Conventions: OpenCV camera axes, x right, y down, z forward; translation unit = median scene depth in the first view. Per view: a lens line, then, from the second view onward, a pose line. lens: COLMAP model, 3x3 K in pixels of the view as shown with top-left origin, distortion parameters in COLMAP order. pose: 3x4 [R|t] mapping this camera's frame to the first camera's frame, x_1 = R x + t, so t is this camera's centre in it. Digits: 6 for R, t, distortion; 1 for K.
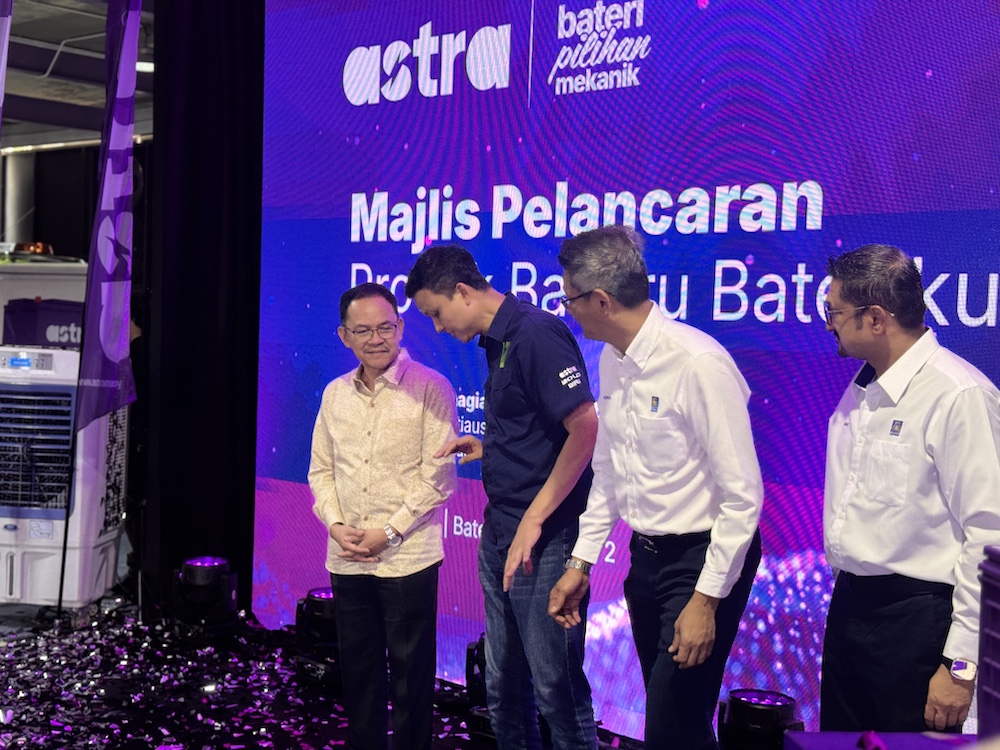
lens RADIAL K [[1440.0, 0, 480.3], [0, 1440.0, 373.2], [0, 0, 1]] dist [0.163146, 0.039038]
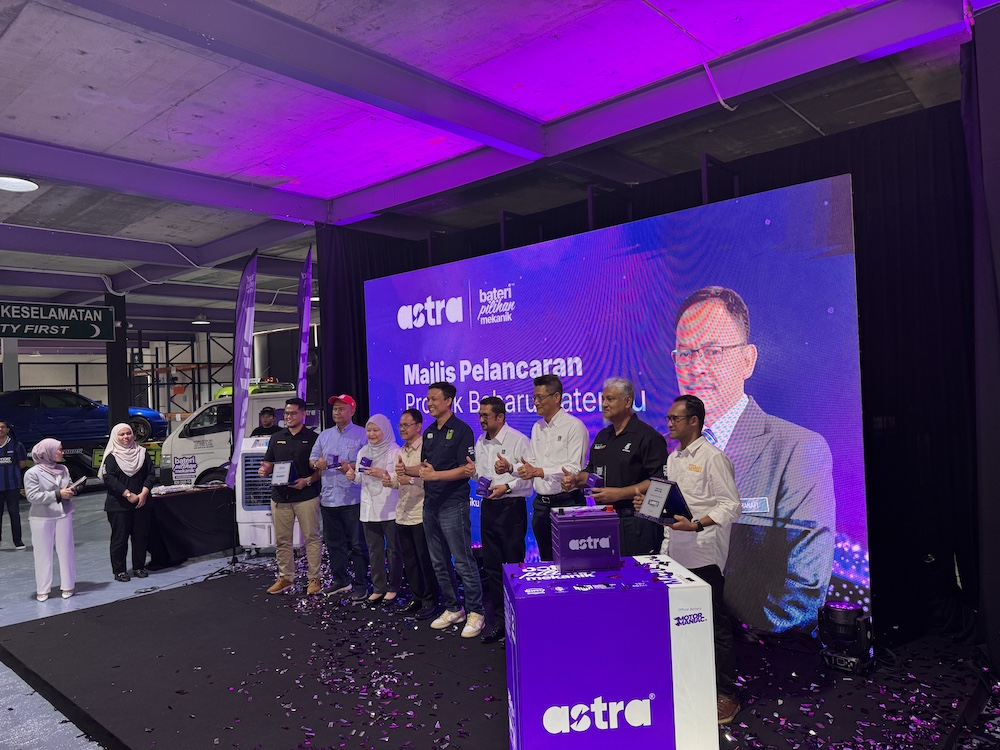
lens RADIAL K [[706.6, 0, 500.0], [0, 706.6, 375.0], [0, 0, 1]] dist [0.167975, -0.257675]
pose [[0.997273, -0.071508, 0.018279, 0.054288], [0.072423, 0.995822, -0.055612, -0.033173], [-0.014226, 0.056785, 0.998285, -0.209784]]
